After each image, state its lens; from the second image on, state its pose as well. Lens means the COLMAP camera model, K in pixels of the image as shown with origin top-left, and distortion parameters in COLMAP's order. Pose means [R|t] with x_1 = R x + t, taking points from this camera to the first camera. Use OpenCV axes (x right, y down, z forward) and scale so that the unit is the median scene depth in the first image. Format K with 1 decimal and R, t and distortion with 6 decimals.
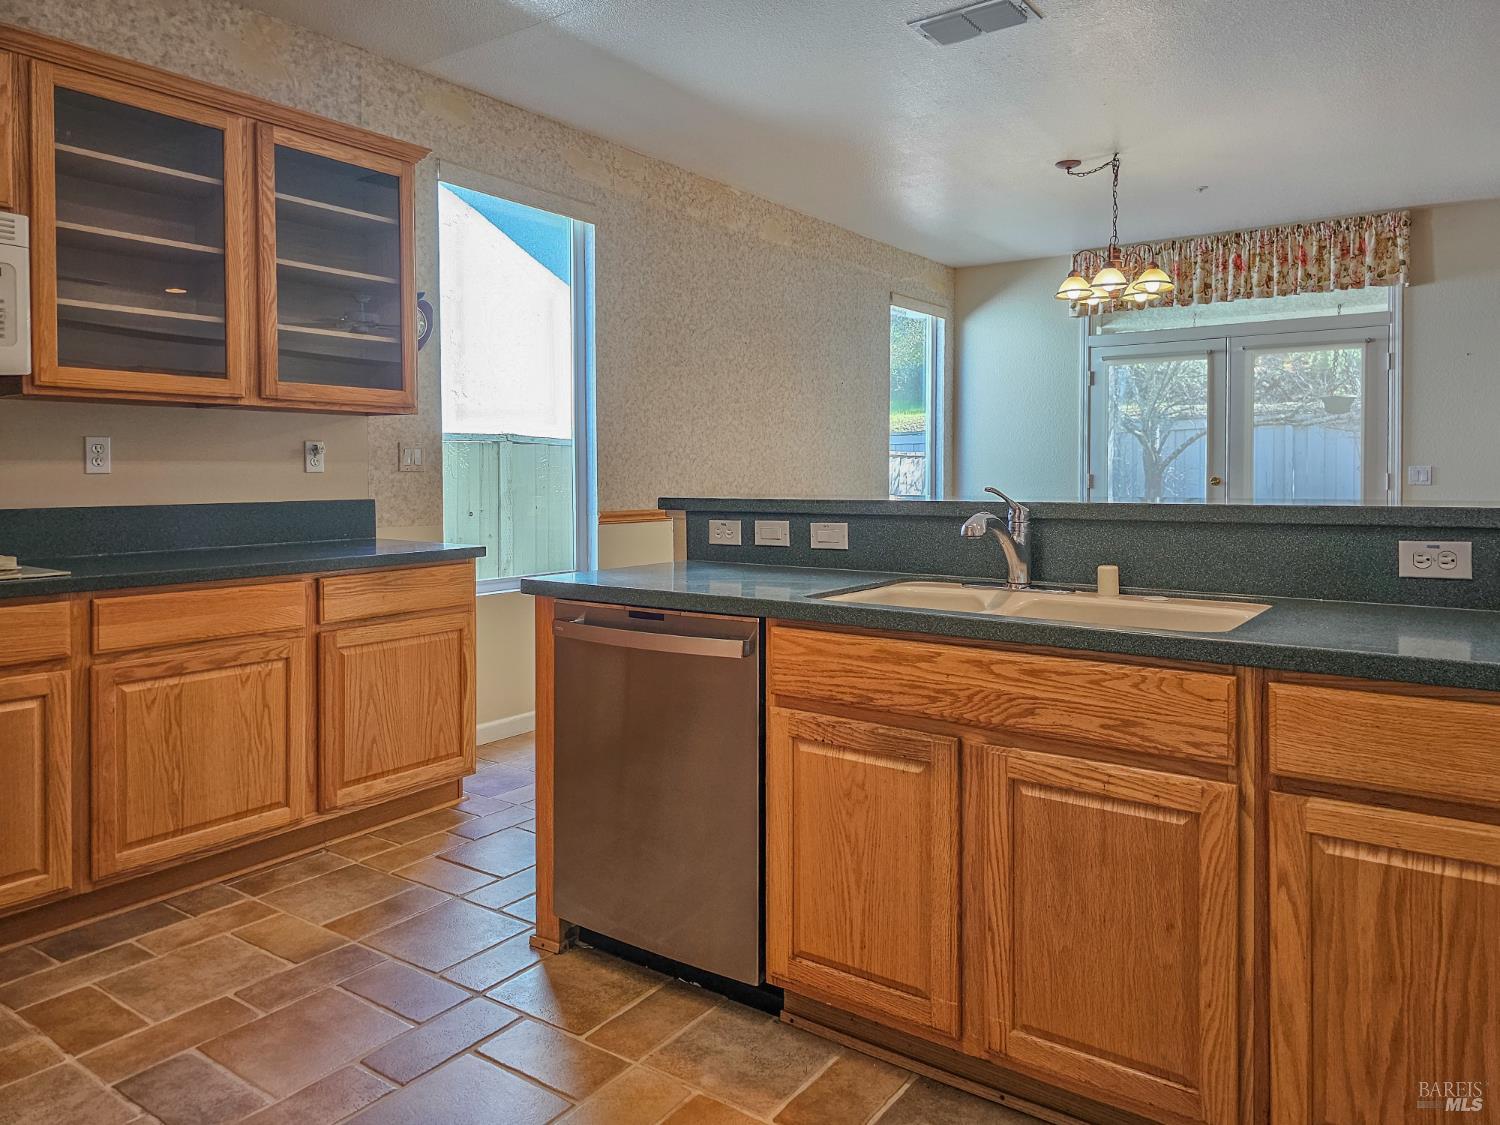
lens RADIAL K [[1022.7, 0, 750.0], [0, 1022.7, 562.5], [0, 0, 1]] dist [0.037165, -0.030411]
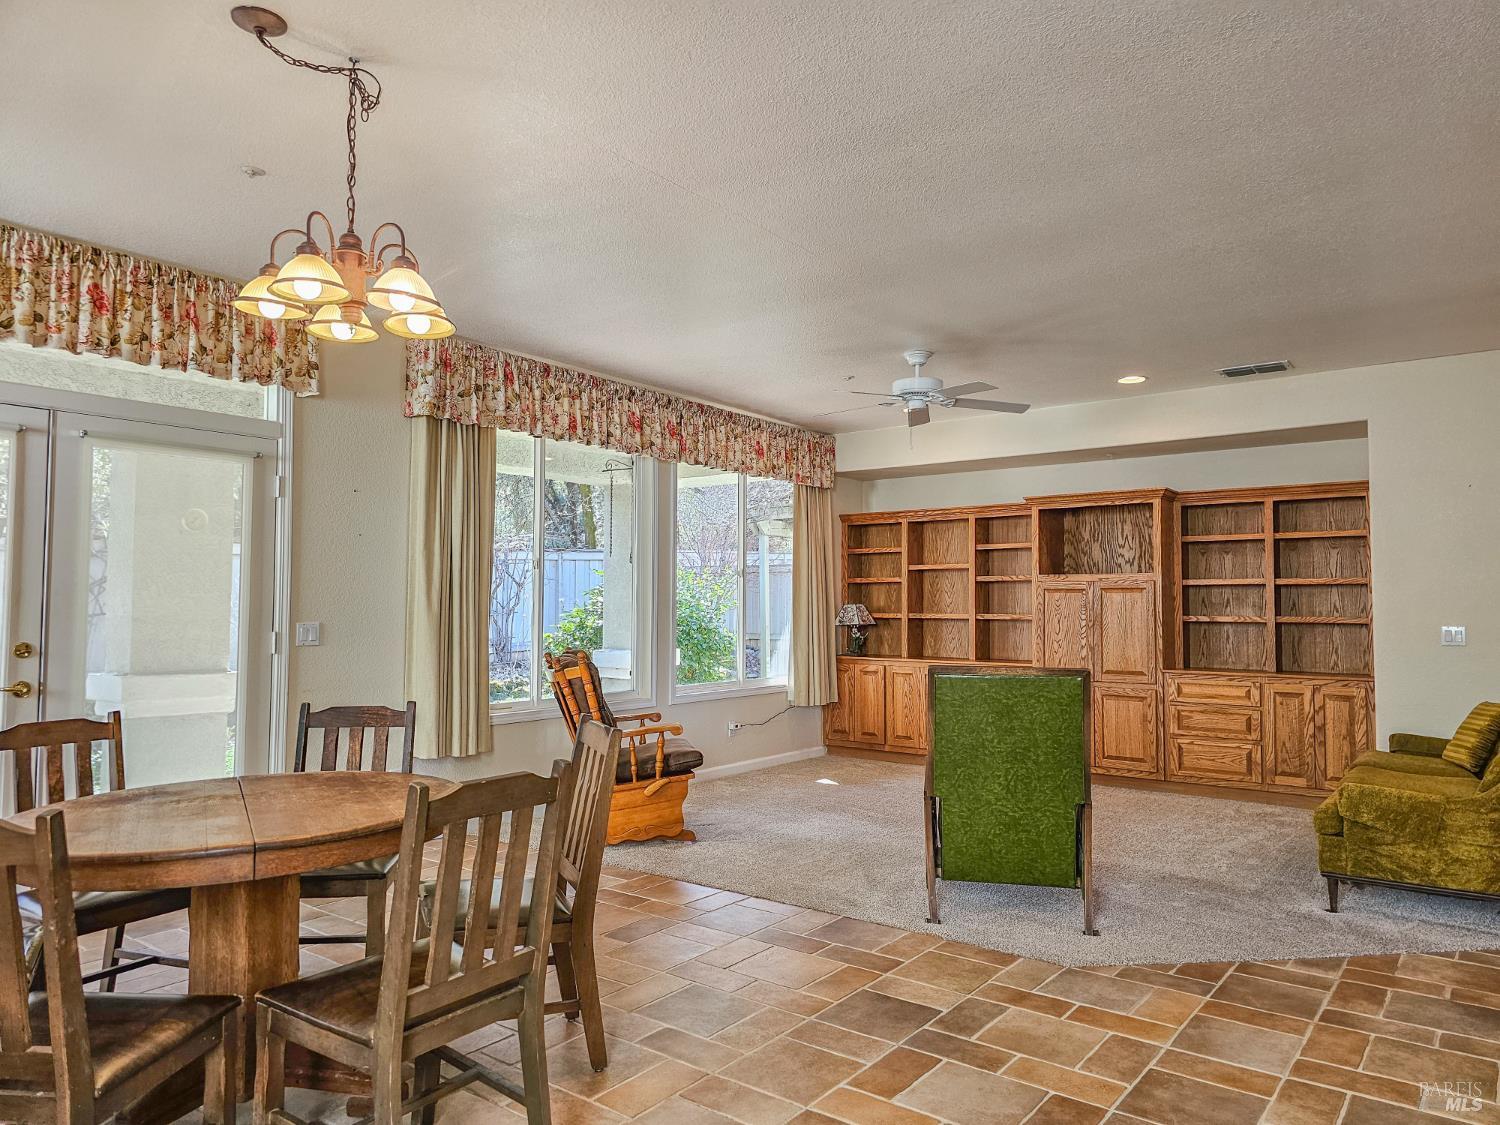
lens RADIAL K [[1022.7, 0, 750.0], [0, 1022.7, 562.5], [0, 0, 1]] dist [0.037165, -0.030411]
pose [[0.013529, 0.043064, 0.998981, -0.132713], [0.085585, 0.995356, -0.044067, -0.072149], [-0.996239, 0.086094, 0.009780, 0.624775]]
